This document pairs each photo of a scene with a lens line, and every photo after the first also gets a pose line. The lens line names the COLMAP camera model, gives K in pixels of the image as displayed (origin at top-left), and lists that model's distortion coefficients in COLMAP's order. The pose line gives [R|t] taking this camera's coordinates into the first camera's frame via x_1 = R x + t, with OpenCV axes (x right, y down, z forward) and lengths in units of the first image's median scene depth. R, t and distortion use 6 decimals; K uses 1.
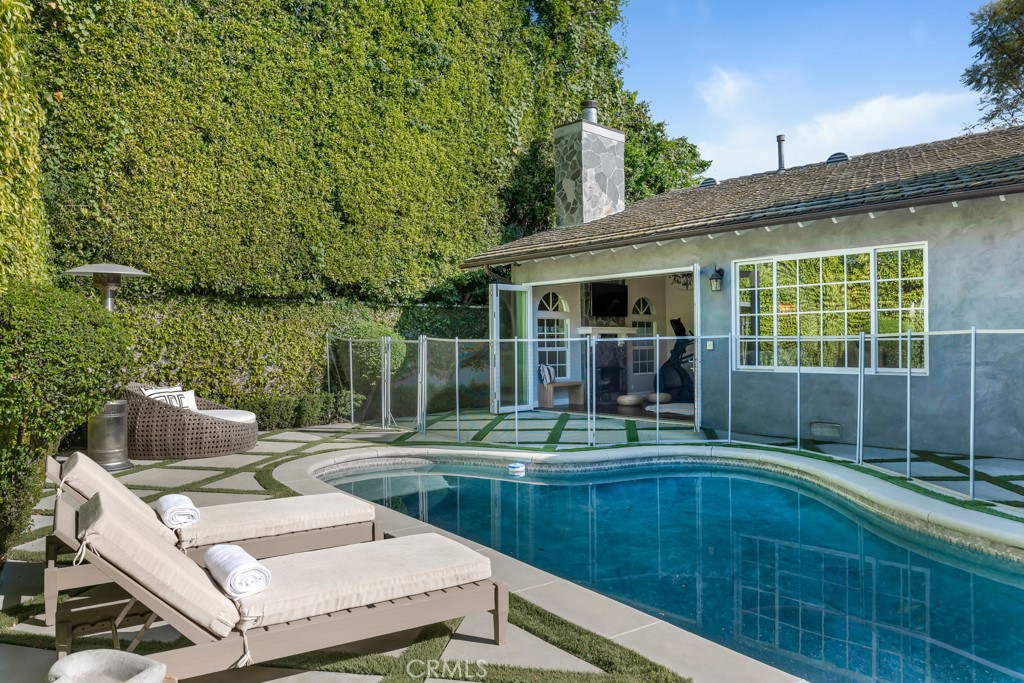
lens RADIAL K [[706.0, 0, 509.1], [0, 706.0, 338.7], [0, 0, 1]] dist [-0.008921, 0.005172]
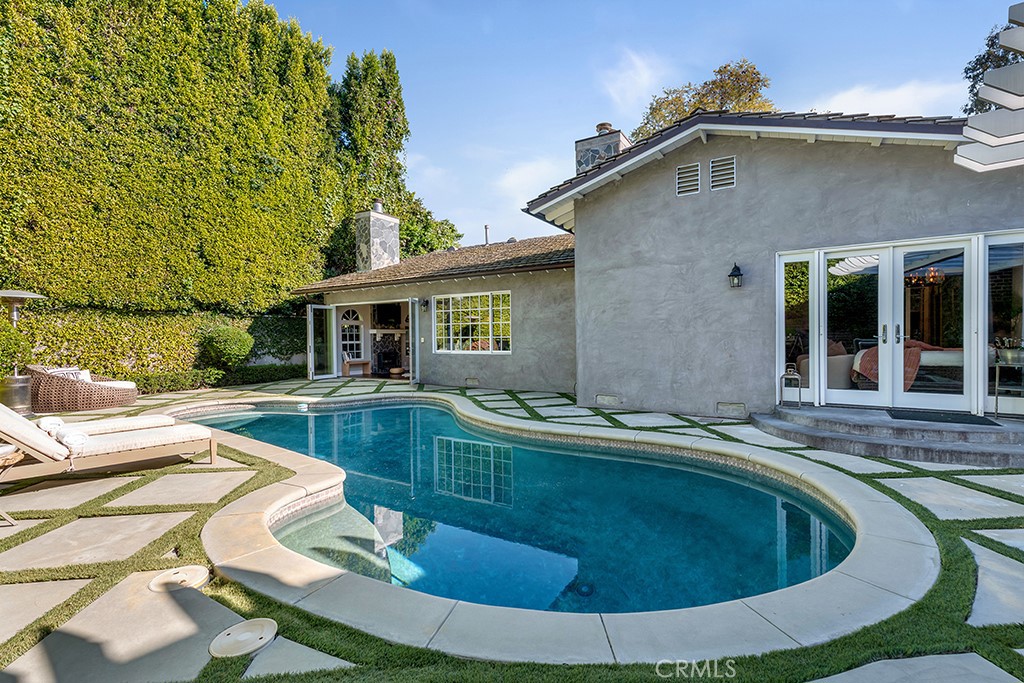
lens RADIAL K [[458.8, 0, 510.0], [0, 458.8, 342.4], [0, 0, 1]] dist [0.027239, -0.001075]
pose [[0.962719, -0.005361, 0.270452, 0.146968], [0.001200, 0.999878, 0.015549, -0.002432], [-0.270502, -0.014645, 0.962608, -0.220344]]
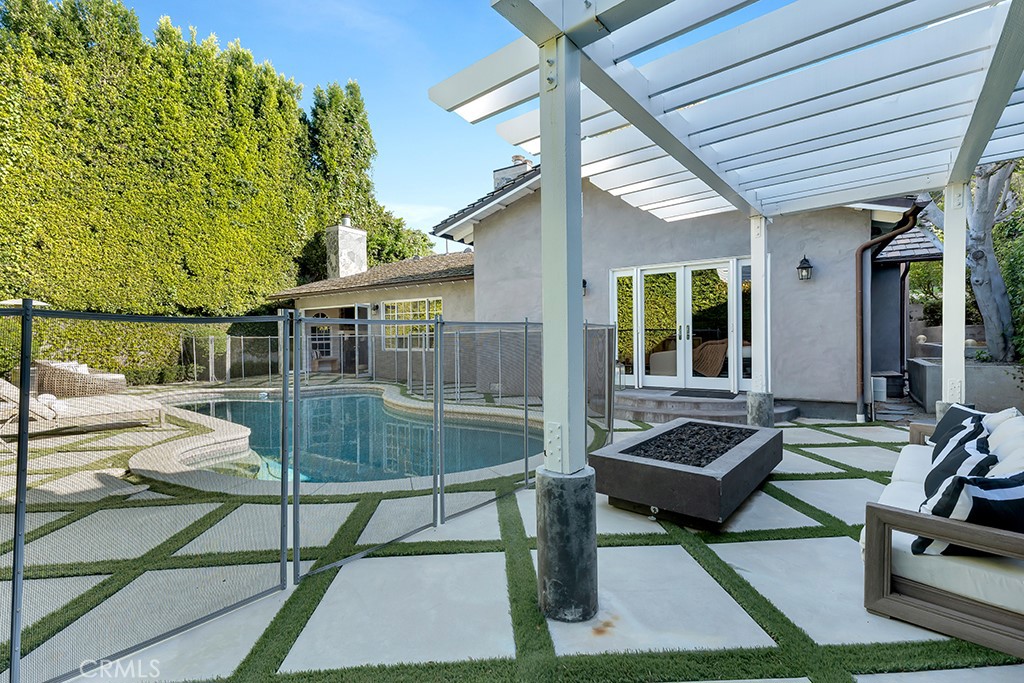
lens RADIAL K [[459.0, 0, 509.7], [0, 459.0, 343.9], [0, 0, 1]] dist [0.026916, 0.000067]
pose [[0.967948, -0.007051, 0.251050, 0.280455], [0.003171, 0.999869, 0.015856, 0.002004], [-0.251129, -0.014552, 0.967844, -0.421749]]
